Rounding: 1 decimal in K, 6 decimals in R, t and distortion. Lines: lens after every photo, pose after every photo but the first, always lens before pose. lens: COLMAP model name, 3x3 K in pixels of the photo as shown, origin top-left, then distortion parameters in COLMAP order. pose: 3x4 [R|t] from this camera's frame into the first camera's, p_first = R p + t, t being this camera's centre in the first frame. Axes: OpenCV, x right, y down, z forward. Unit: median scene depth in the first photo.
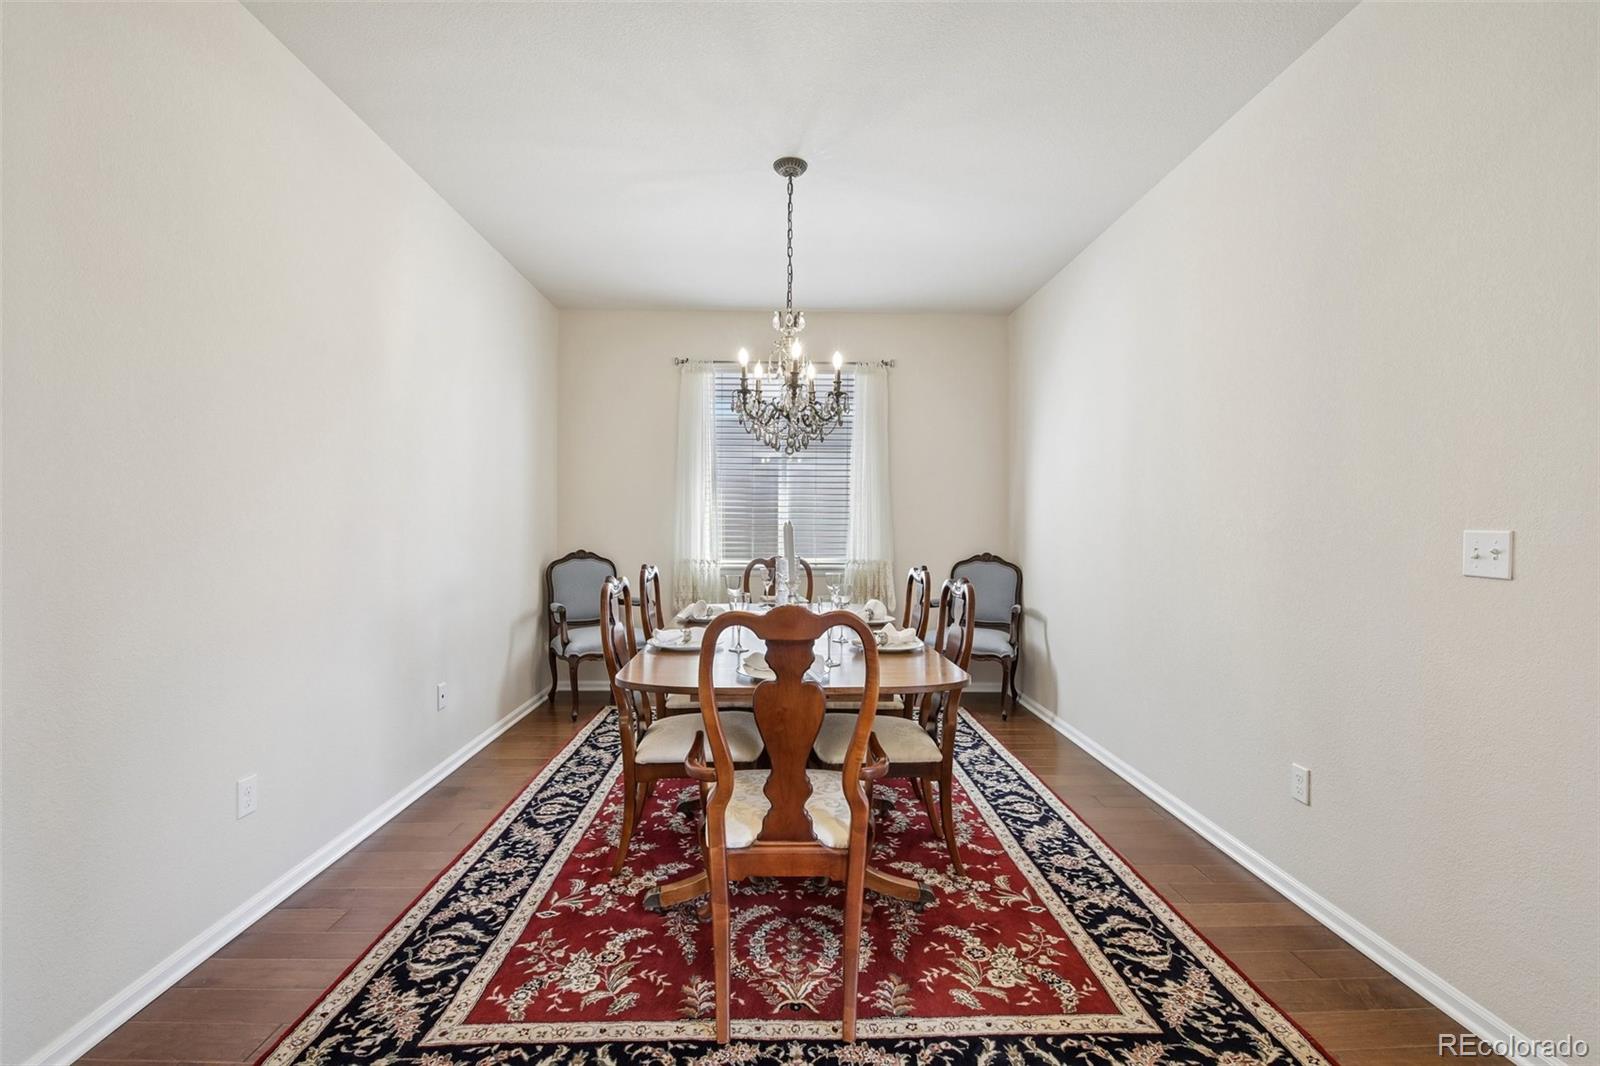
lens RADIAL K [[685.9, 0, 799.7], [0, 685.9, 531.6], [0, 0, 1]] dist [-0.003408, -0.004098]
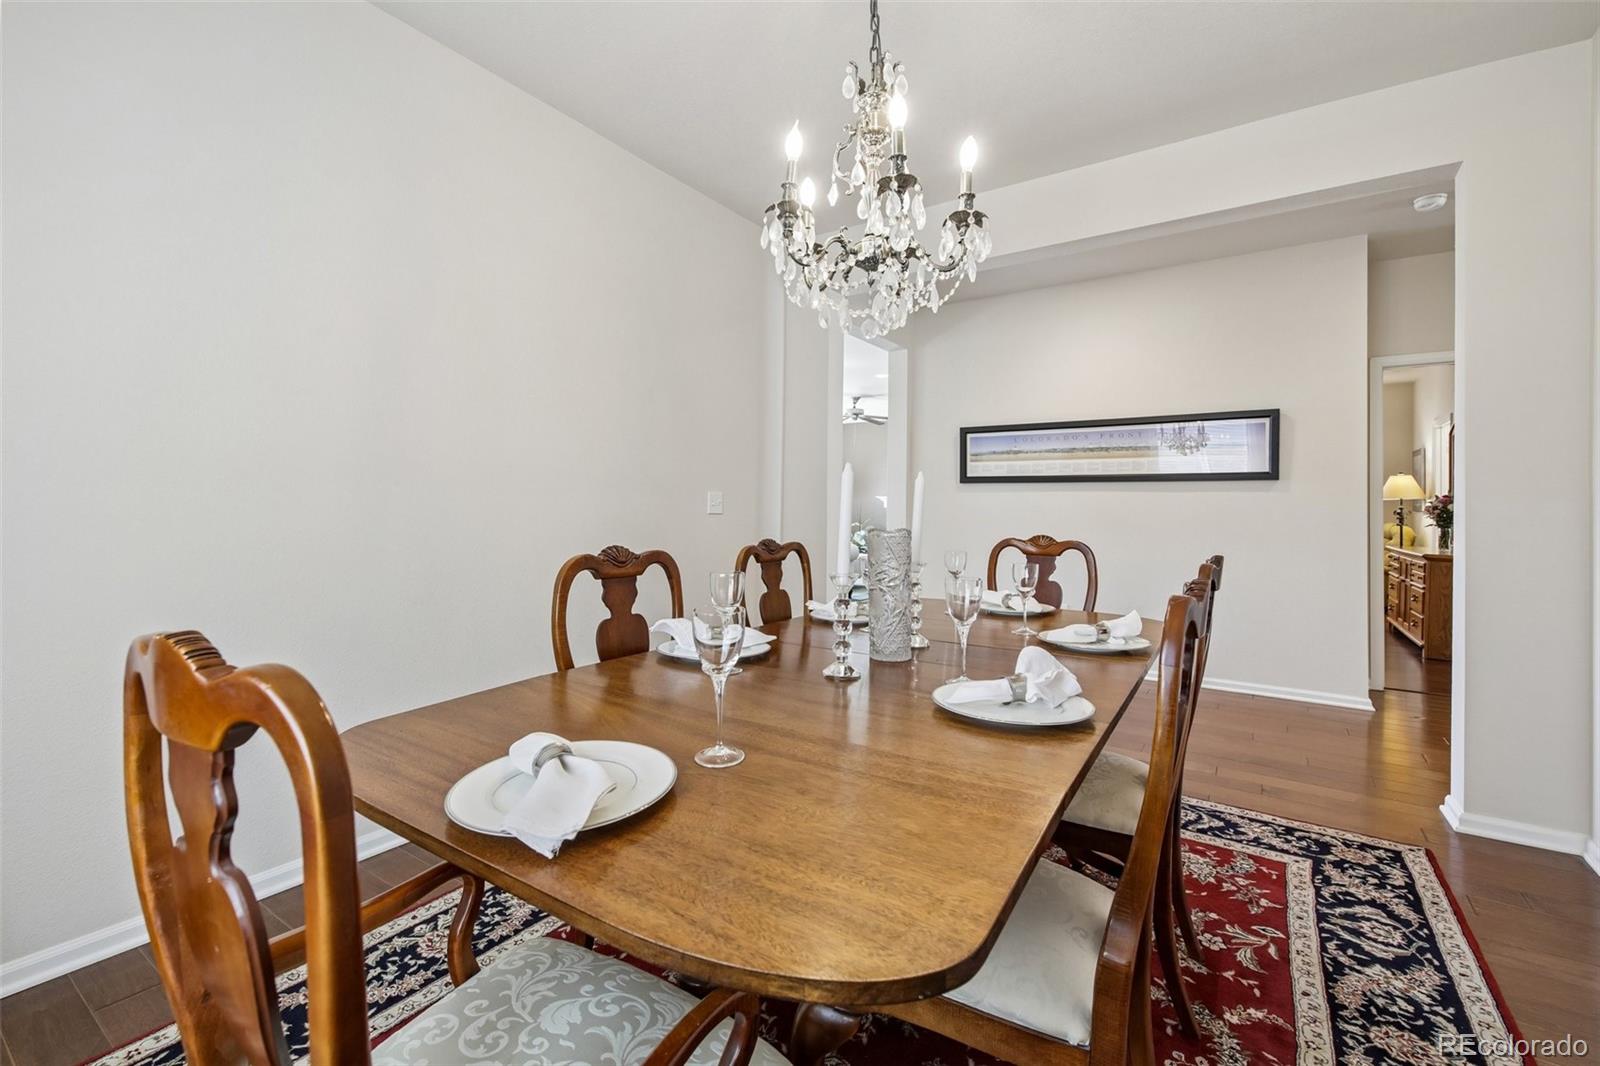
lens RADIAL K [[685.9, 0, 800.0], [0, 685.9, 521.9], [0, 0, 1]] dist [-0.003408, -0.004098]
pose [[-0.813539, -0.018766, 0.581208, -0.379918], [-0.002728, 0.999591, 0.028456, 0.020927], [-0.581505, 0.021565, -0.813257, 2.039359]]
